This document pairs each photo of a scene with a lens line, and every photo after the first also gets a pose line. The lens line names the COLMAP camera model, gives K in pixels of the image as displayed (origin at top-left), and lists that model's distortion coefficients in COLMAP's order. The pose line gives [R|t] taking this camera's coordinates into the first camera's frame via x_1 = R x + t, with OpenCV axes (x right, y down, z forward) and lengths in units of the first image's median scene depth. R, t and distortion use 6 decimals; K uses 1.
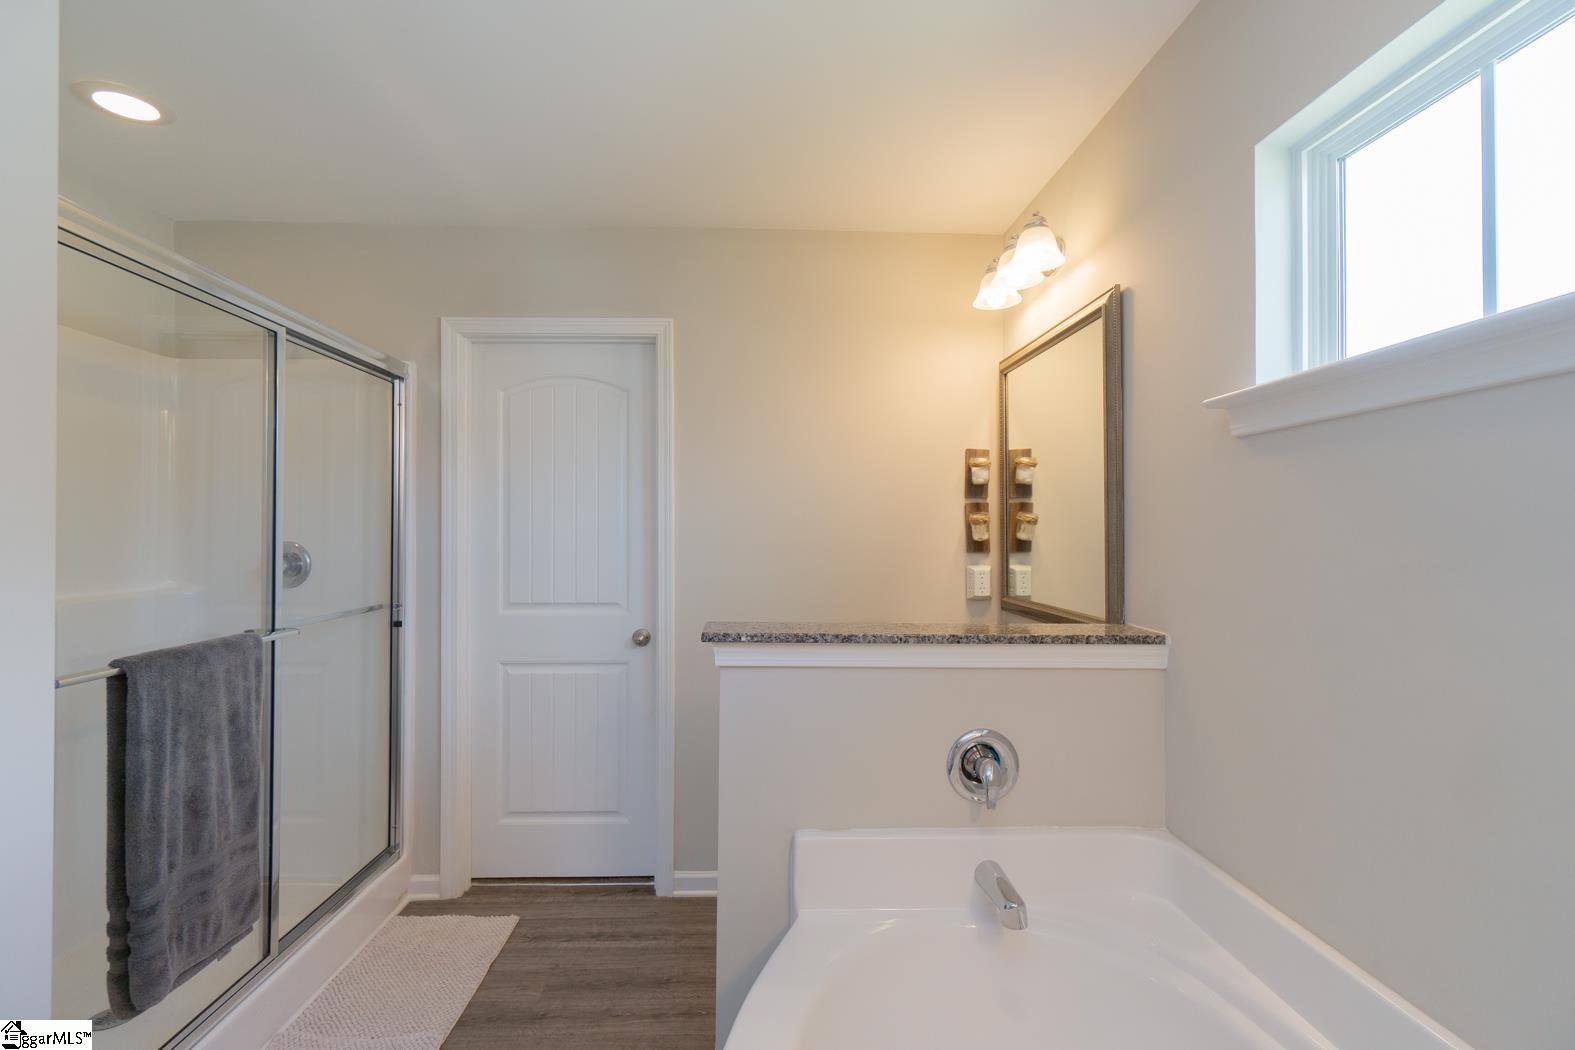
lens RADIAL K [[740.2, 0, 768.2], [0, 740.2, 527.3], [0, 0, 1]] dist [-0.018177, 0.006435]
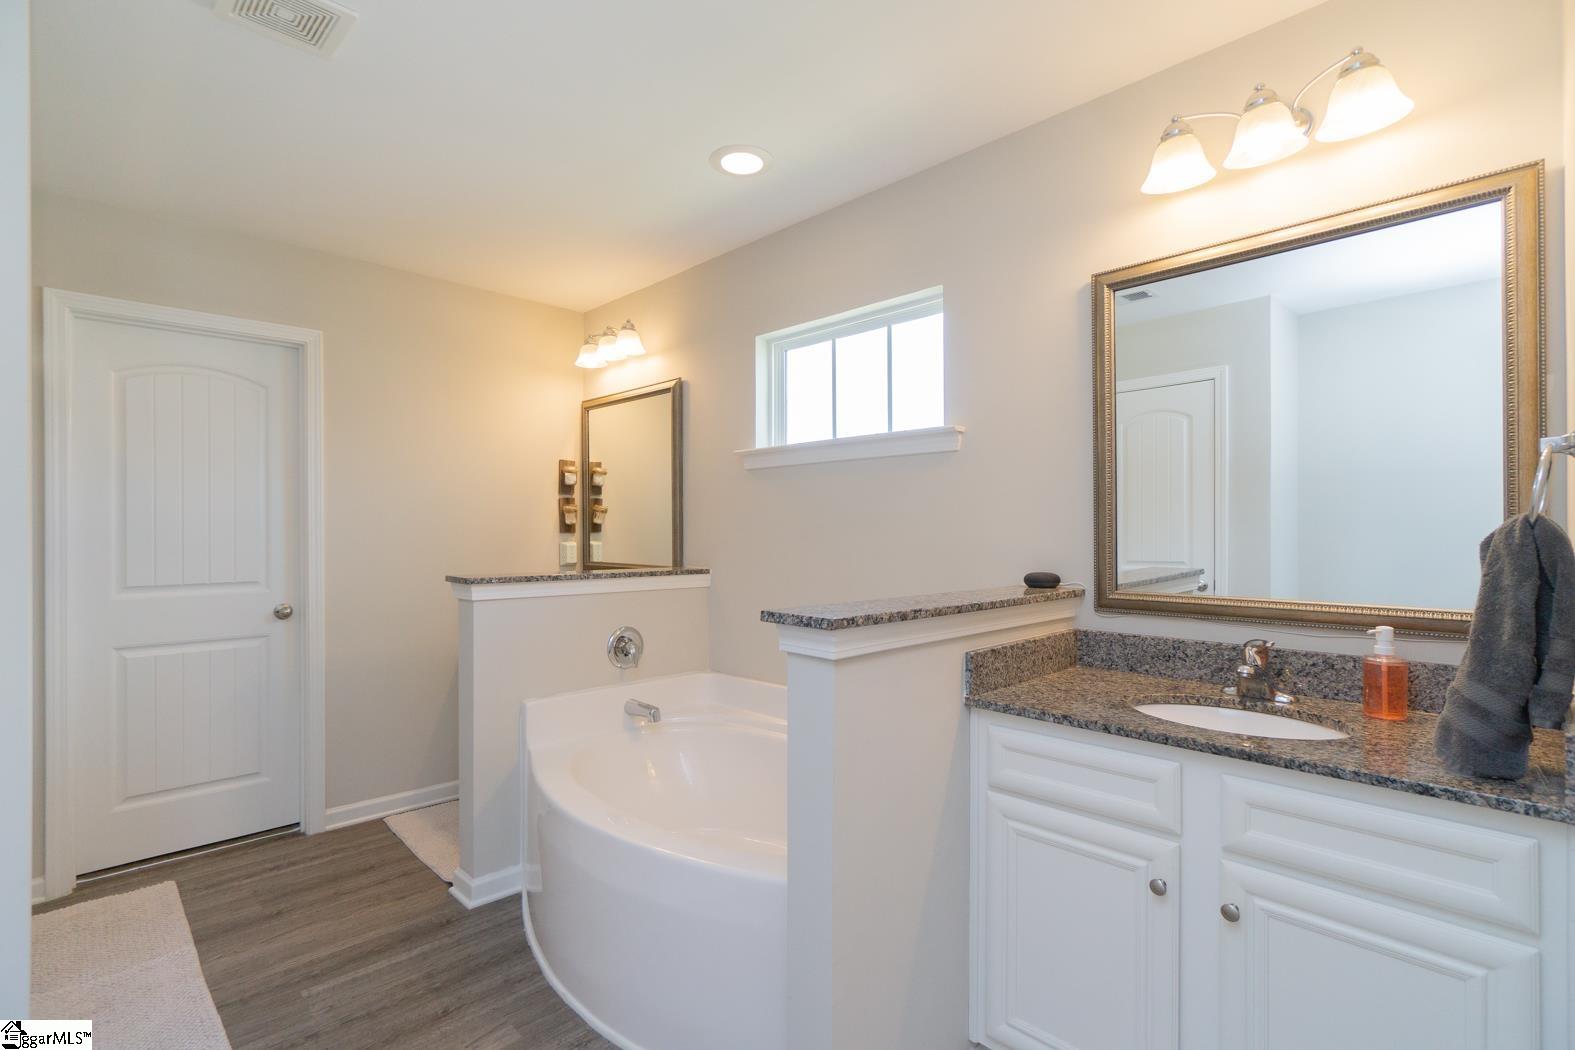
lens RADIAL K [[741.0, 0, 776.3], [0, 741.0, 527.6], [0, 0, 1]] dist [-0.003793, -0.000304]
pose [[0.740502, -0.001937, 0.672052, -0.384864], [-0.001181, 0.999991, 0.004184, 0.018291], [-0.672053, -0.003892, 0.740492, -0.335129]]
